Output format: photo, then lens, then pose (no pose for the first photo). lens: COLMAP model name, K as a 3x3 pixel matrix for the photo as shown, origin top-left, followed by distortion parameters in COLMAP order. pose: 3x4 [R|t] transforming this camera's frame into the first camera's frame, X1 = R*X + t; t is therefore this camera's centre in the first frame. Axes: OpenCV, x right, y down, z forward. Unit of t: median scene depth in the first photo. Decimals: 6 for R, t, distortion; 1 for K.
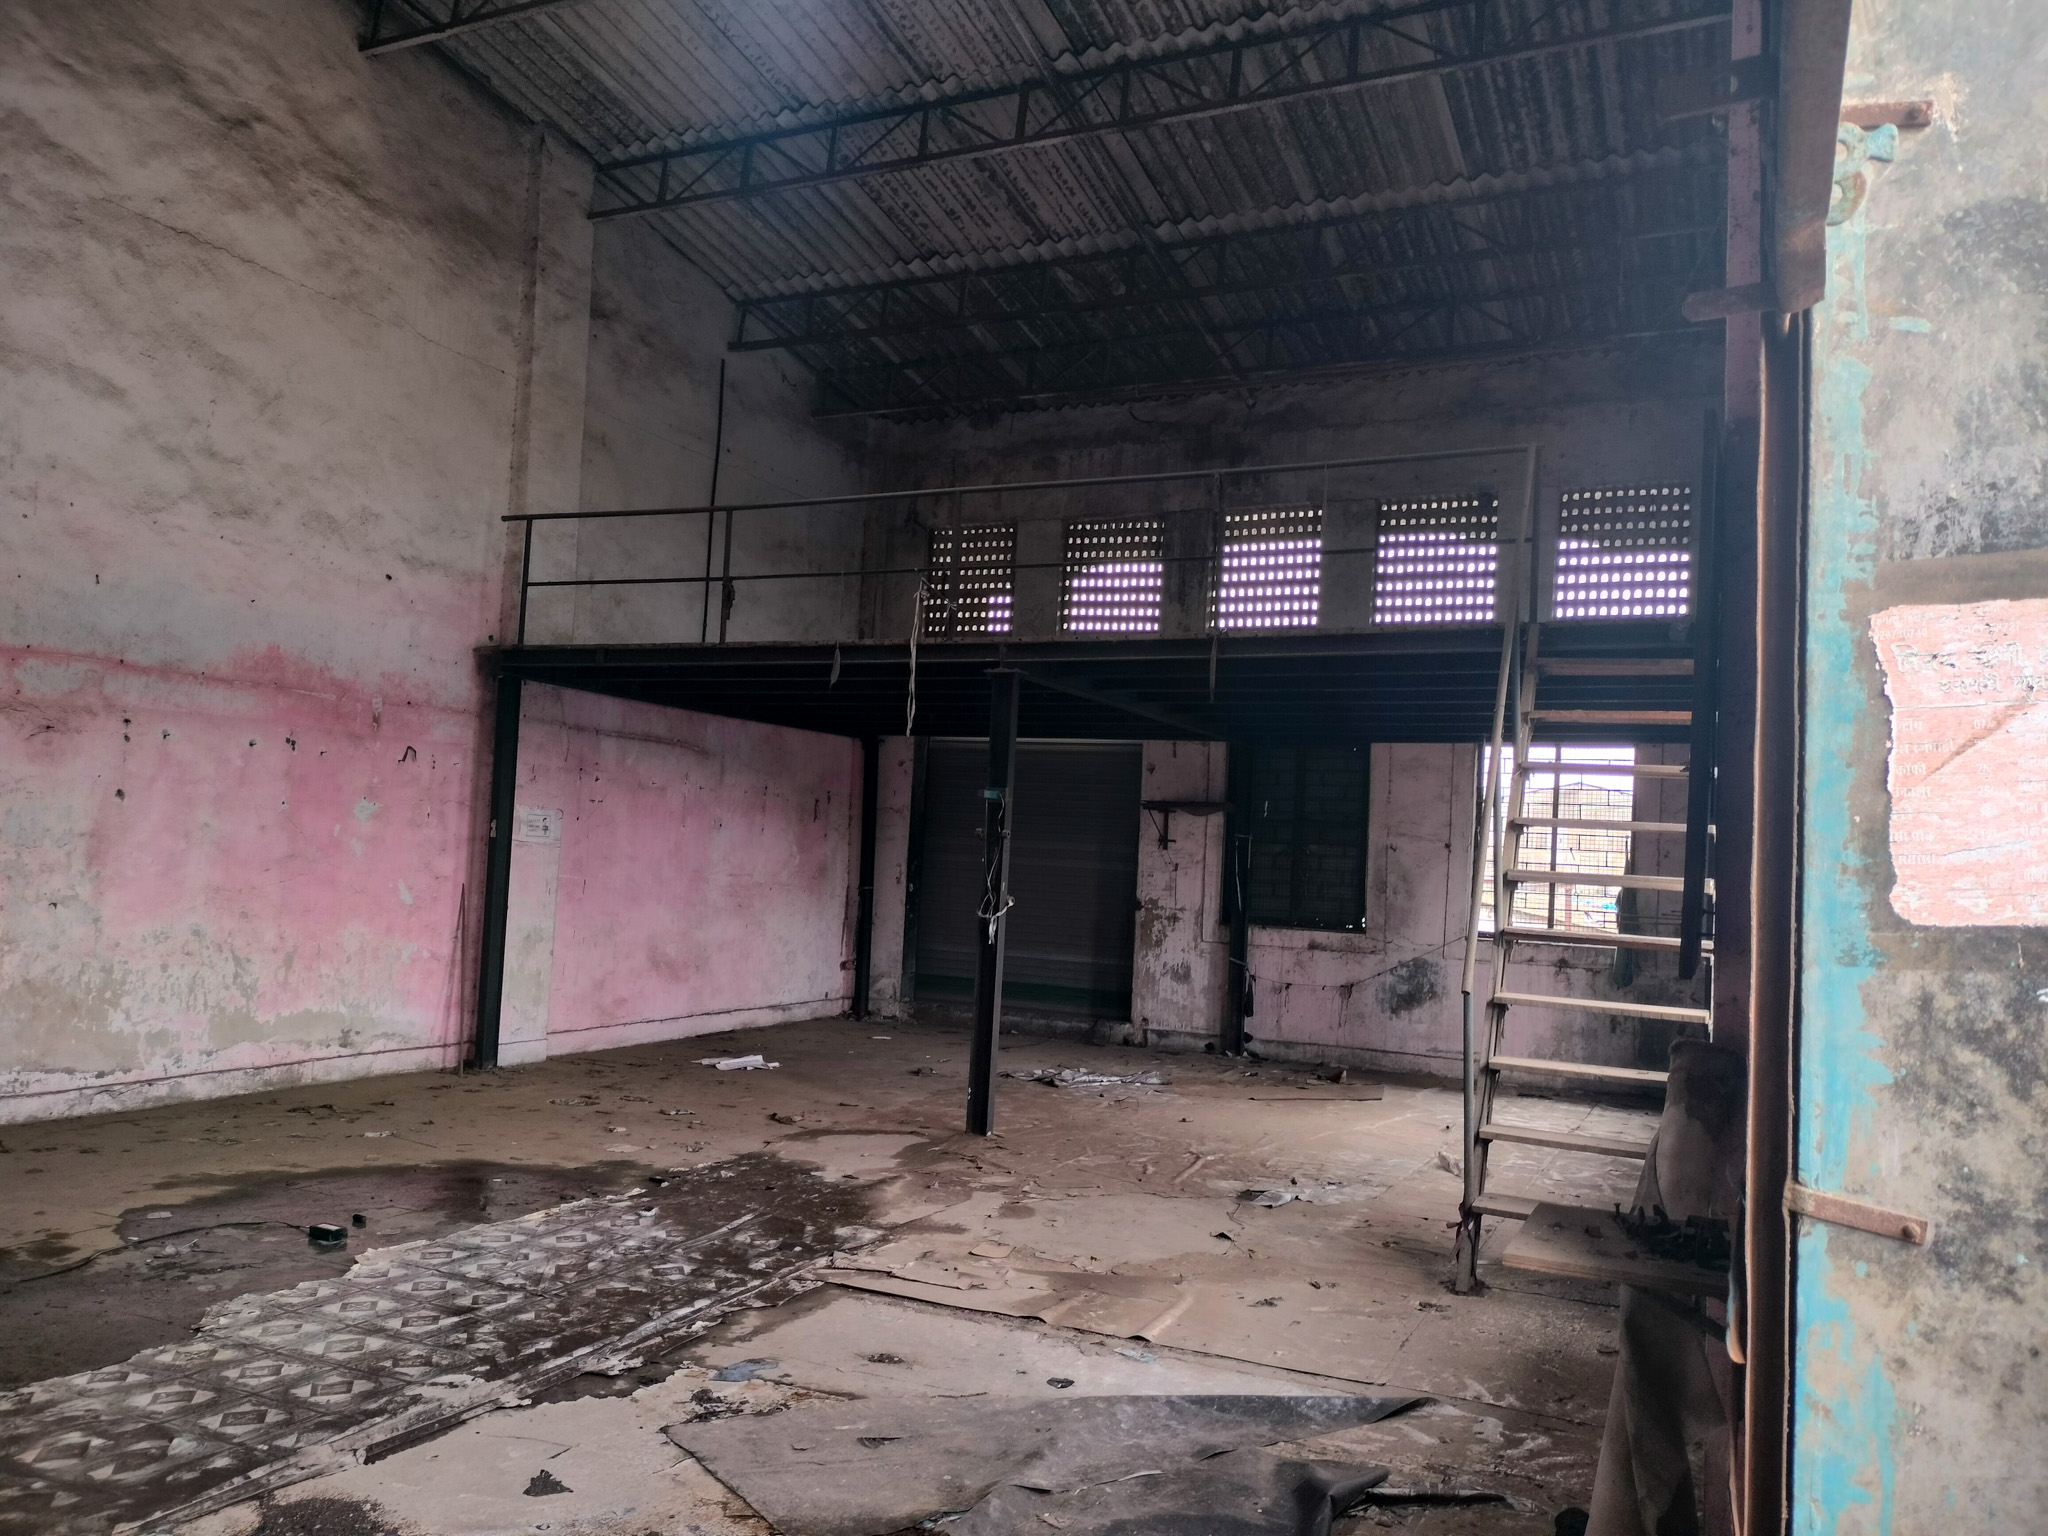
lens RADIAL K [[1558.5, 0, 1010.8], [0, 1558.5, 764.3], [0, 0, 1]] dist [-0.003474, -0.011194]
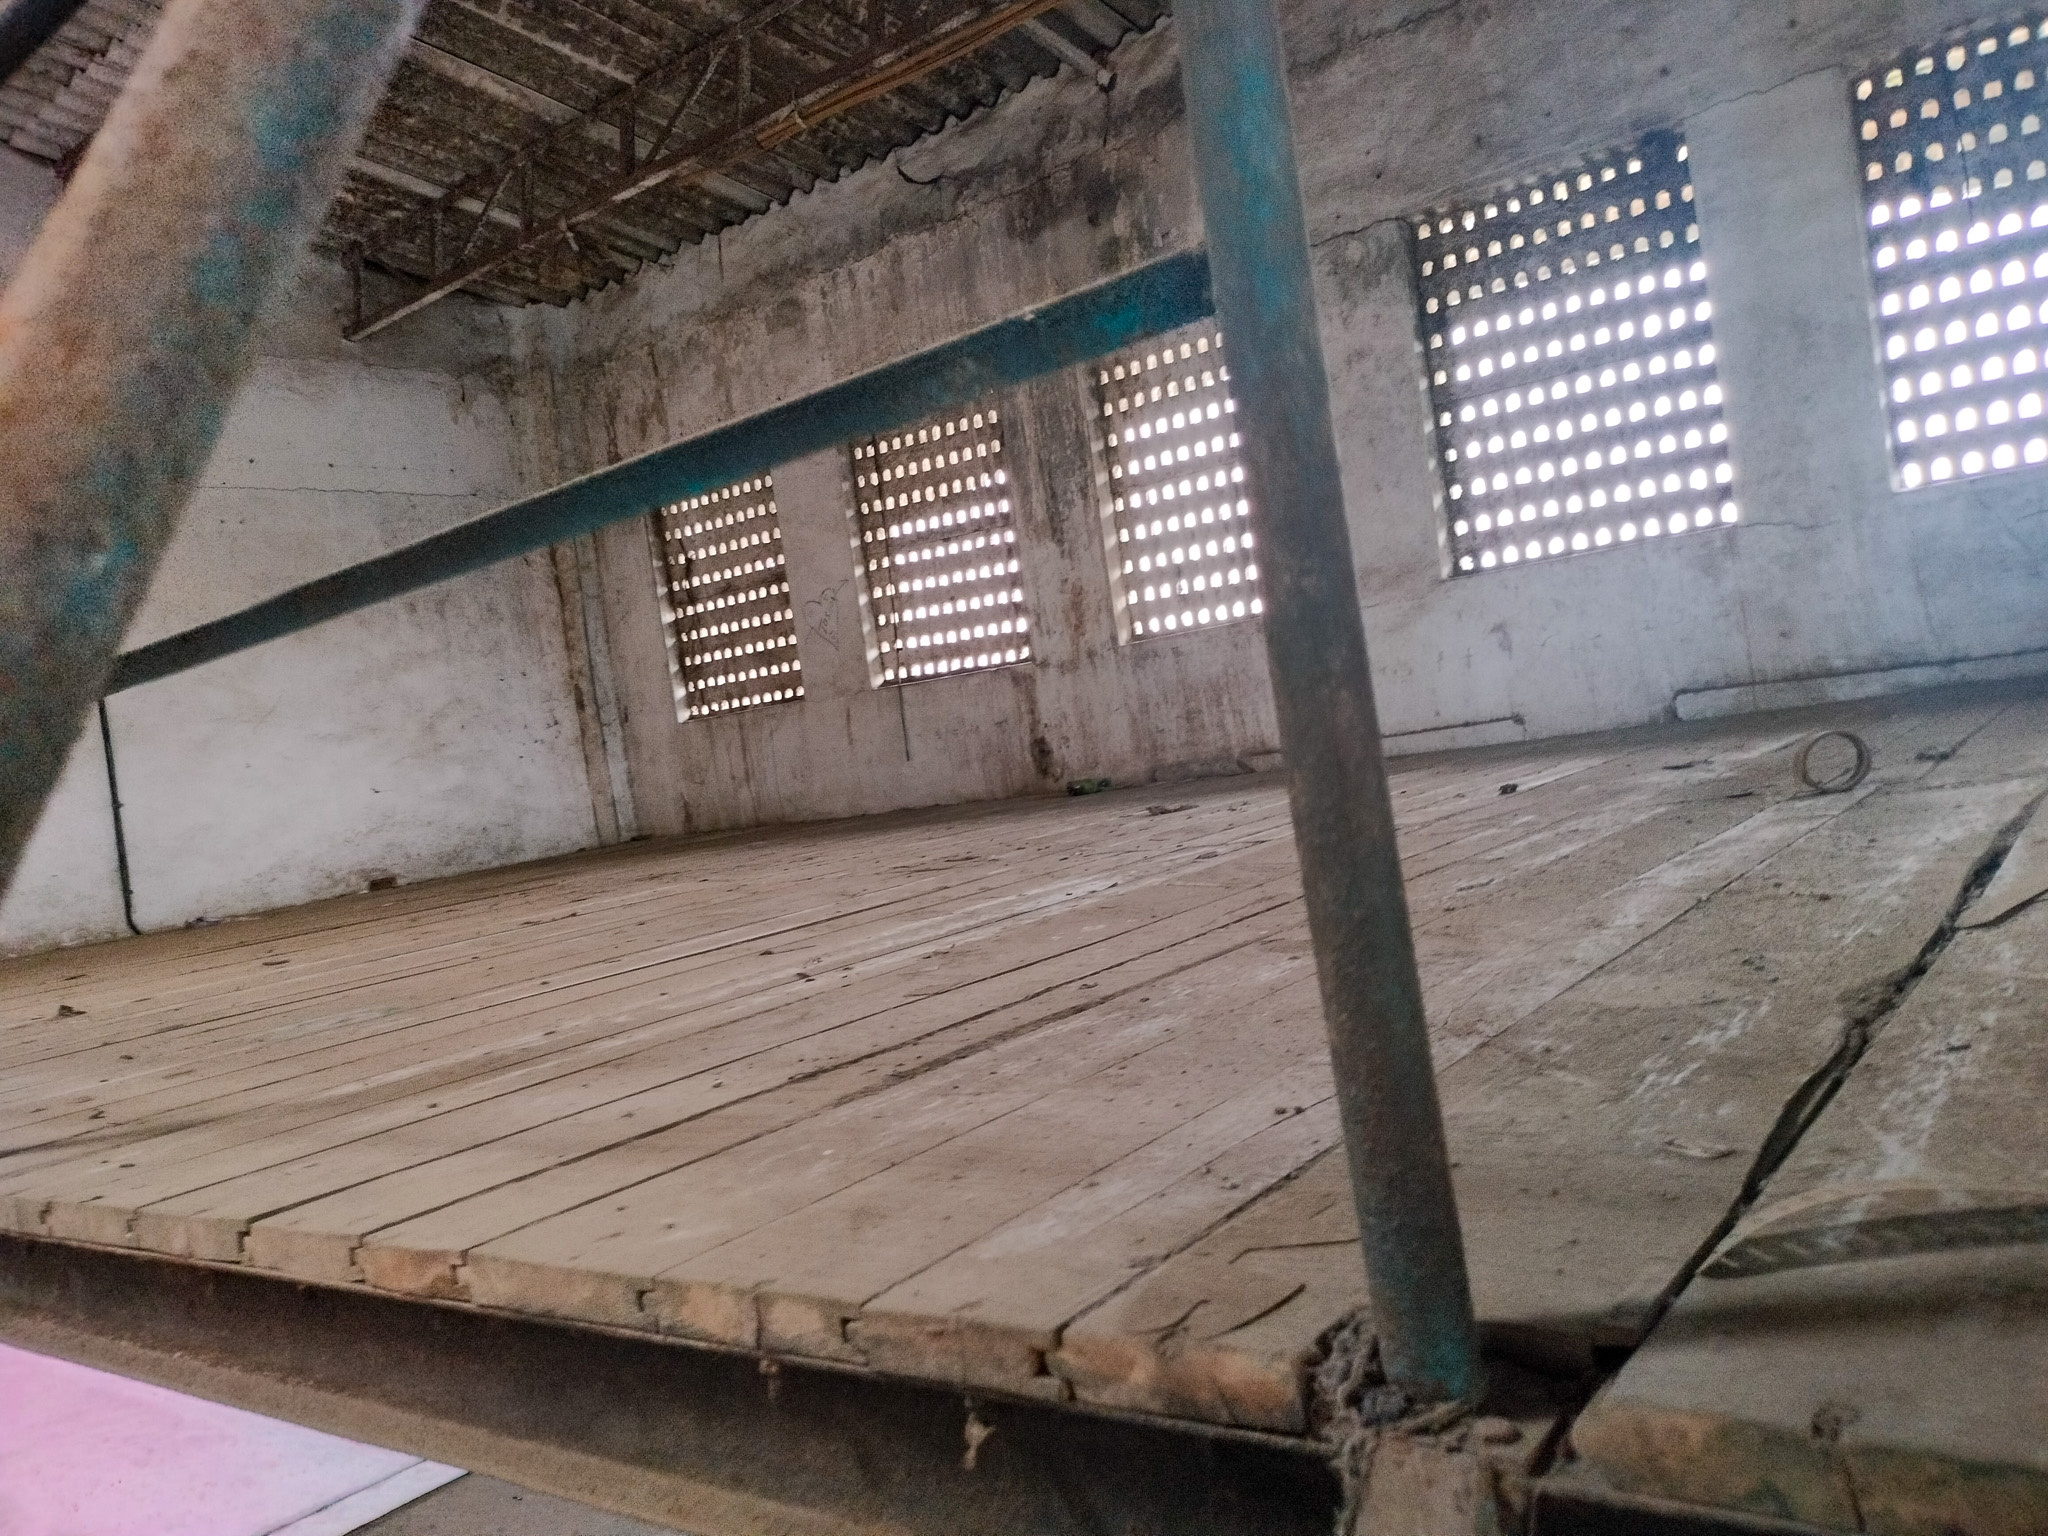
lens RADIAL K [[1558.5, 0, 1040.1], [0, 1558.5, 760.8], [0, 0, 1]] dist [-0.003474, -0.011194]
pose [[0.962204, -0.192866, -0.192266, 0.196999], [0.210344, 0.974756, 0.074879, -0.079224], [0.172970, -0.112491, 0.978482, 0.557796]]
